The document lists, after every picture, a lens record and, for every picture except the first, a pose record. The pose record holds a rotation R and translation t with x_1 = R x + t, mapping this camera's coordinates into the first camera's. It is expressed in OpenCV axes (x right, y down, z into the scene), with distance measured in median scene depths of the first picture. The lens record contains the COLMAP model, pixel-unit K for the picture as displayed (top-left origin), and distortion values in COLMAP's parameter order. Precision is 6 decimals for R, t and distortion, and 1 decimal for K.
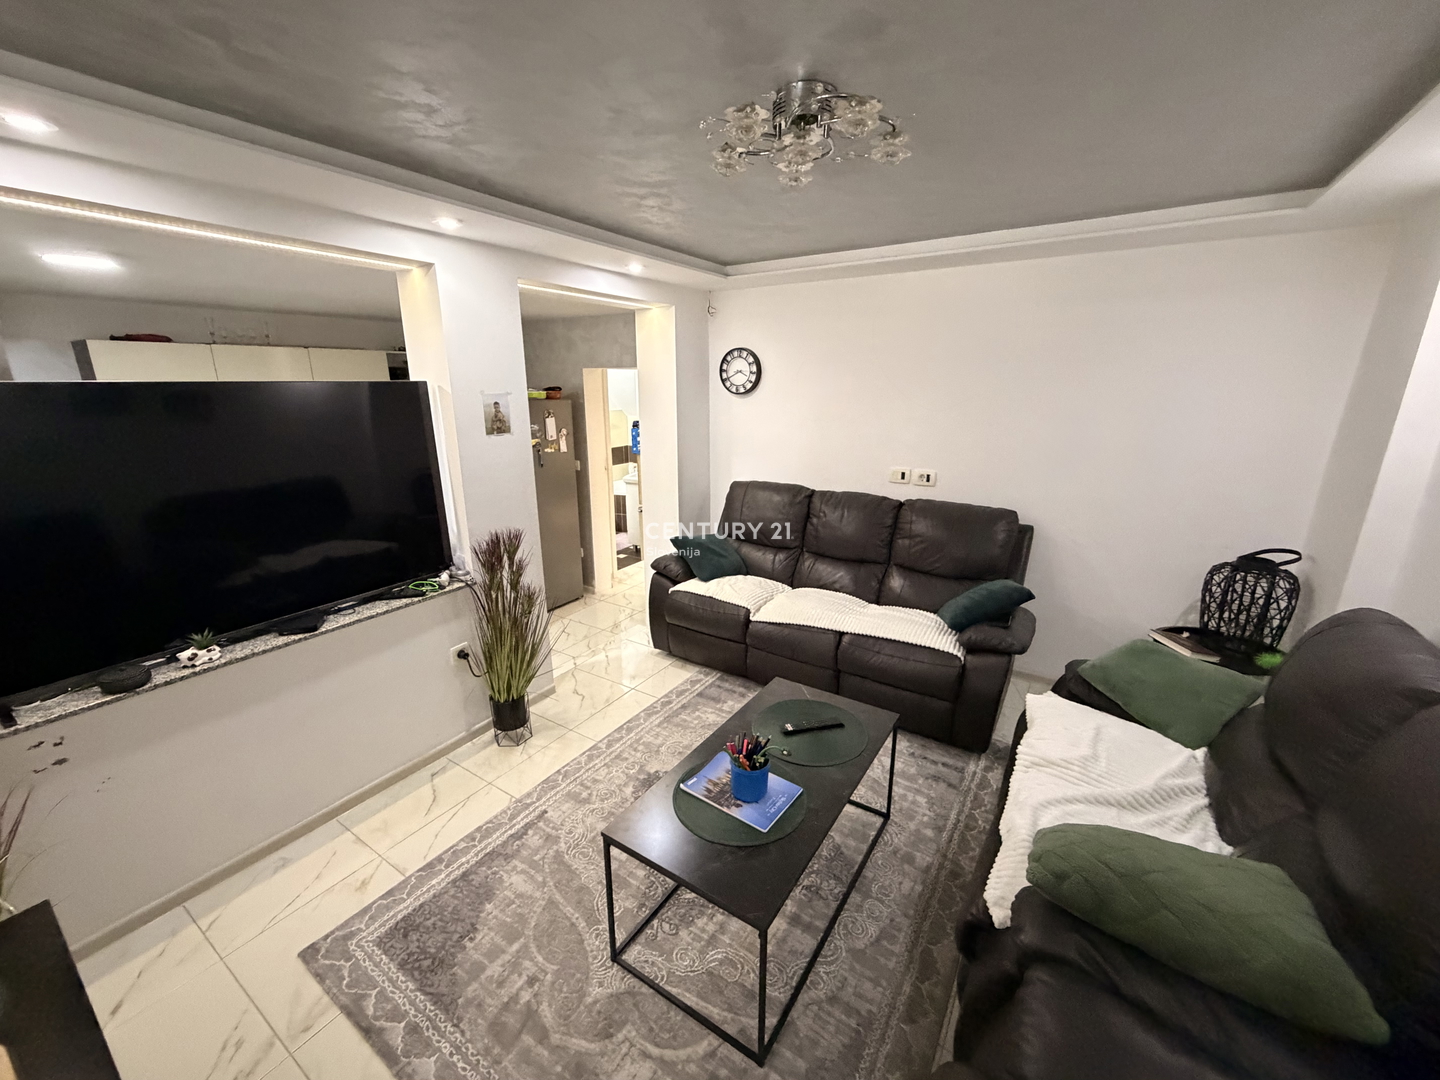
lens RADIAL K [[574.4, 0, 714.7], [0, 574.4, 543.4], [0, 0, 1]] dist [-0.000243, 0.000165]
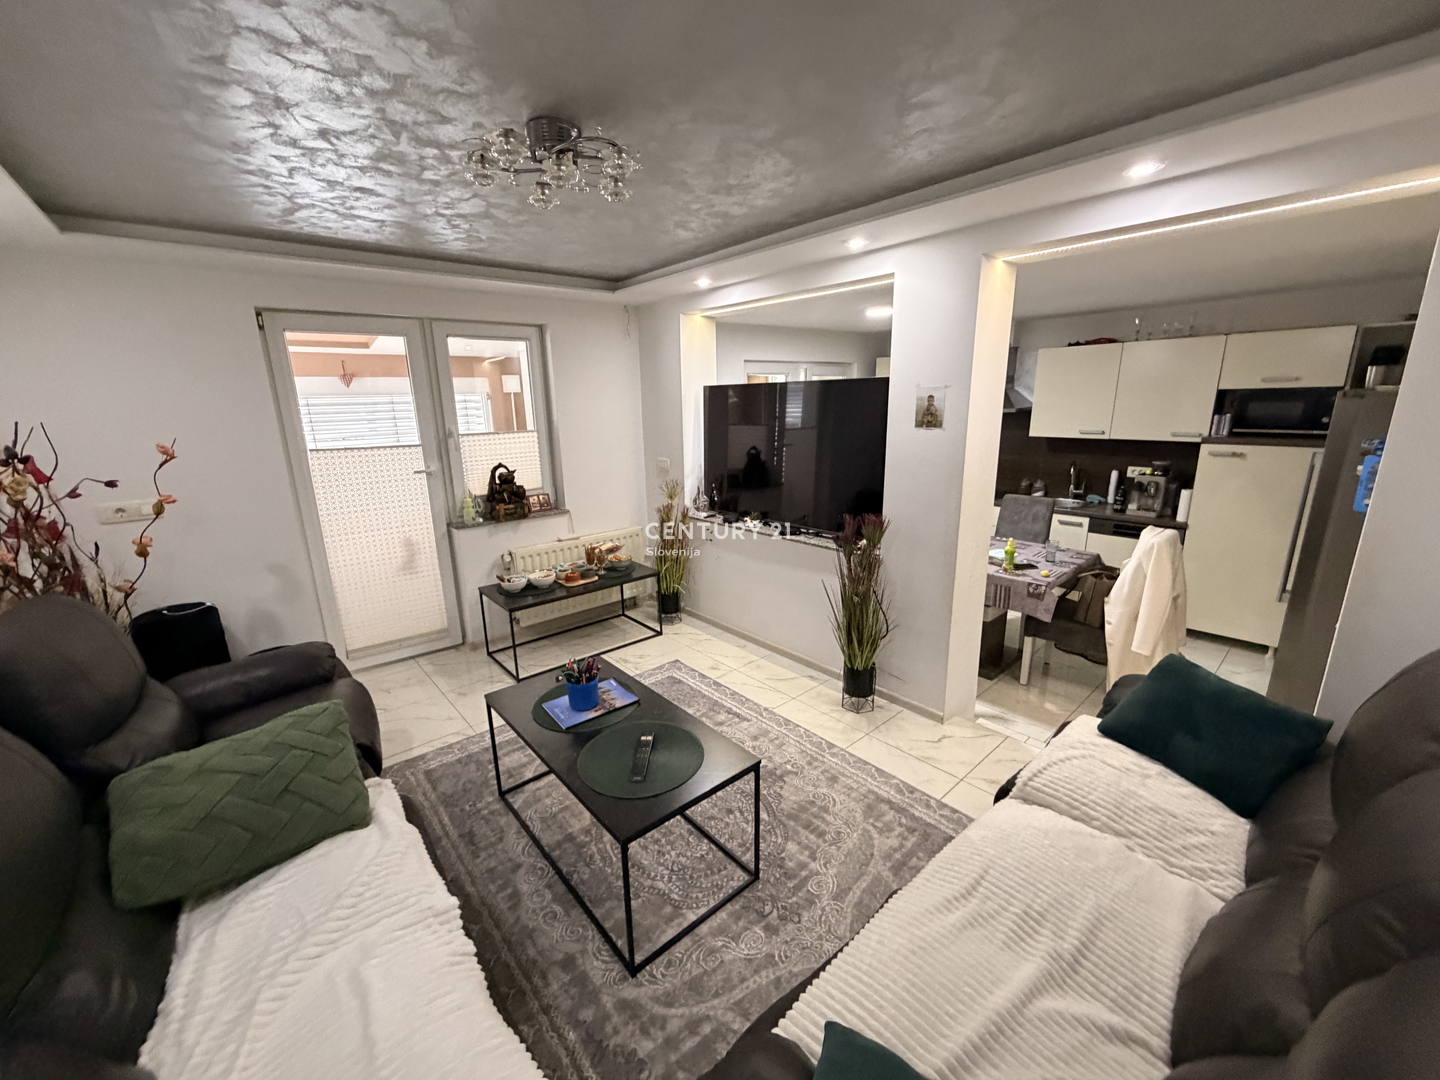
lens RADIAL K [[574.4, 0, 714.9], [0, 574.4, 541.7], [0, 0, 1]] dist [-0.000243, 0.000165]
pose [[-0.274566, 0.243192, -0.930307, 0.701514], [-0.234945, 0.921199, 0.310151, -0.233851], [0.932424, 0.303728, -0.195793, 0.925626]]
